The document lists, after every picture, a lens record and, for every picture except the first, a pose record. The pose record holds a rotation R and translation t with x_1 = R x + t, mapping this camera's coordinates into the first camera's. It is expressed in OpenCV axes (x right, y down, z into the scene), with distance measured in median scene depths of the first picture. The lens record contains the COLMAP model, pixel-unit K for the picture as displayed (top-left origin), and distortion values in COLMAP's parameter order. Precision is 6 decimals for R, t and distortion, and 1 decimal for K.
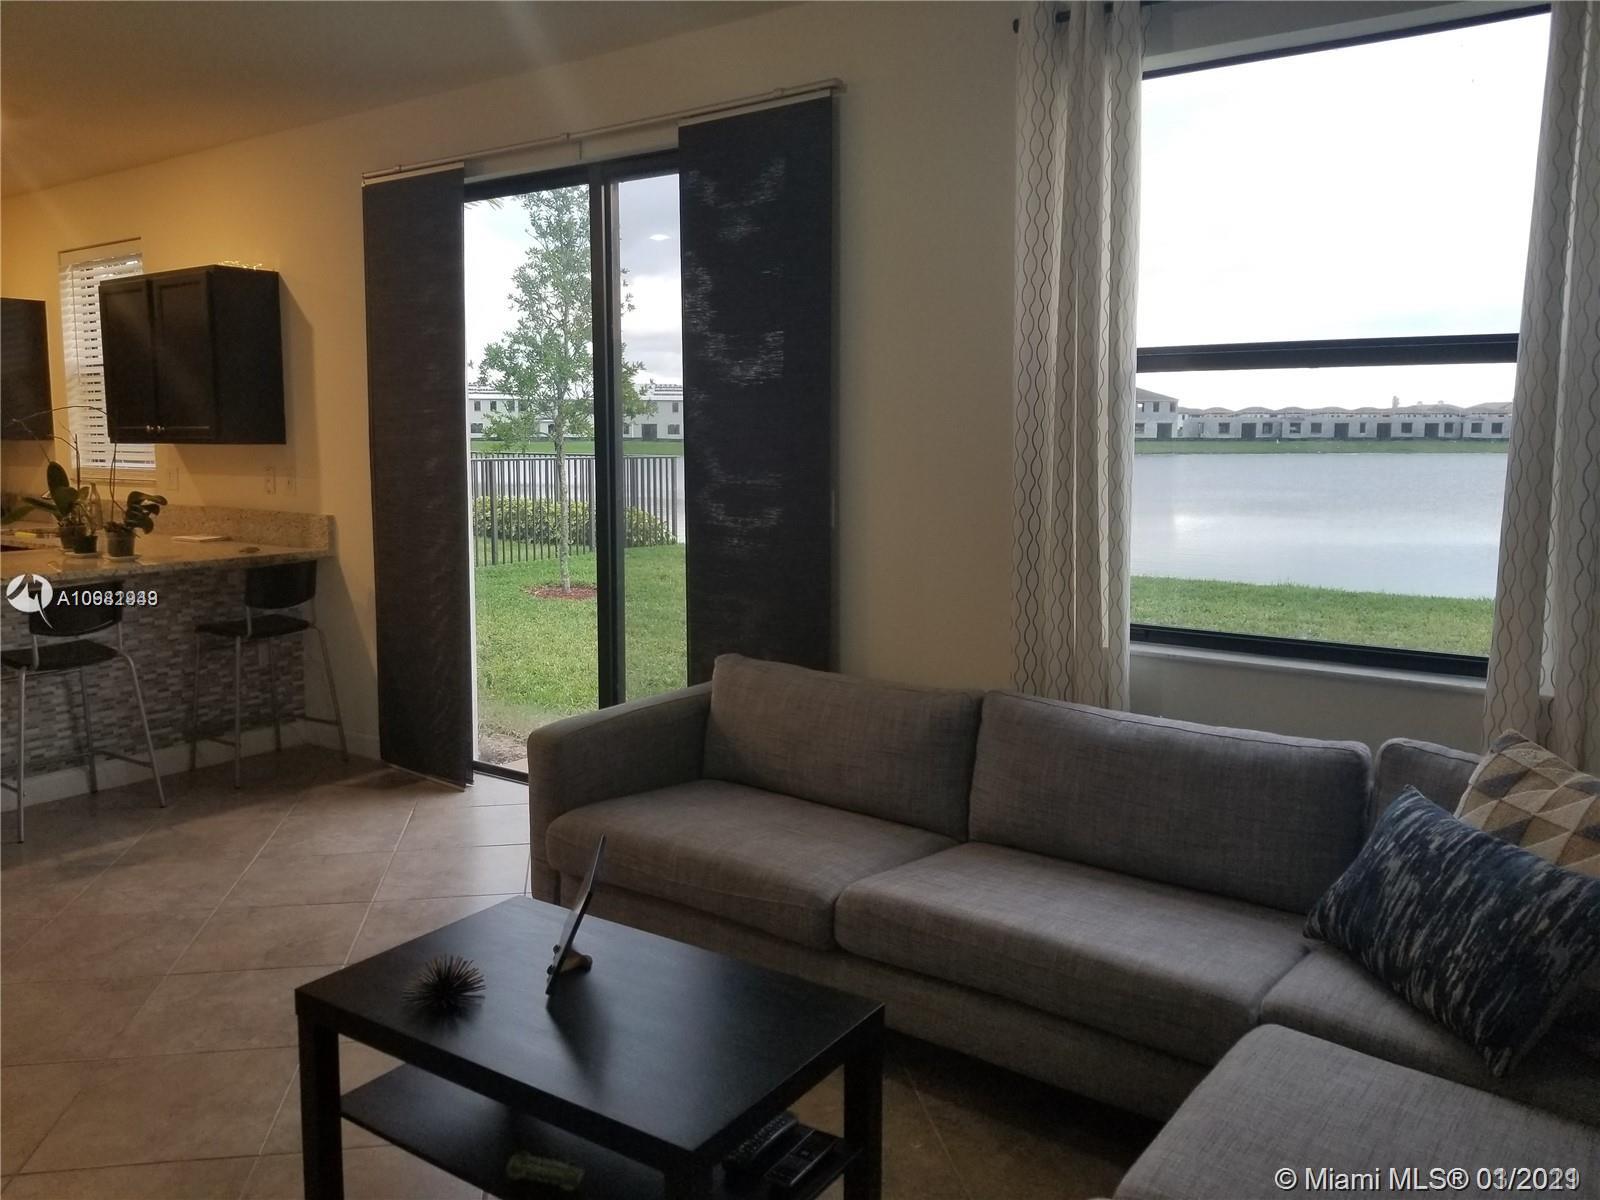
lens RADIAL K [[1239.9, 0, 780.4], [0, 1239.9, 603.0], [0, 0, 1]] dist [0.064691, -0.088423]
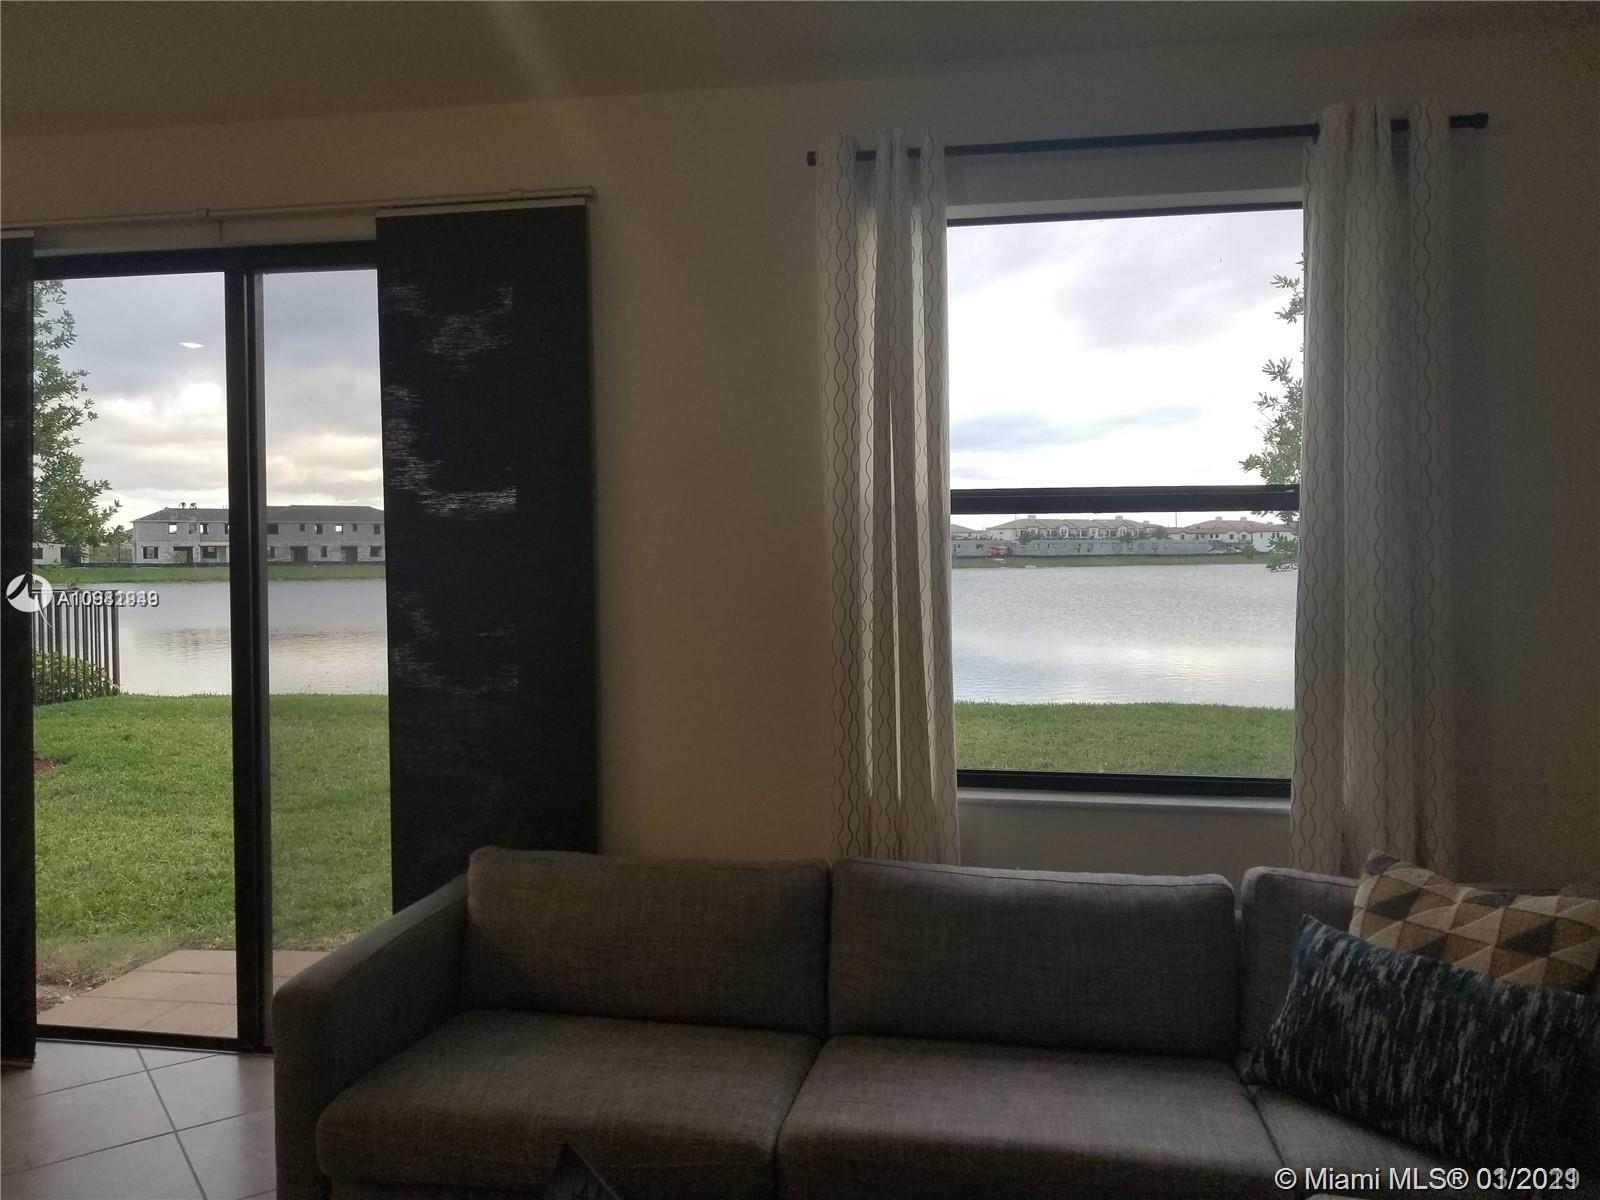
lens RADIAL K [[1239.9, 0, 780.4], [0, 1239.9, 603.0], [0, 0, 1]] dist [0.064691, -0.088423]
pose [[0.891312, -0.027762, 0.452539, -0.319546], [0.070325, 0.994509, -0.077499, -0.056613], [-0.447903, 0.100900, 0.888371, 0.225177]]
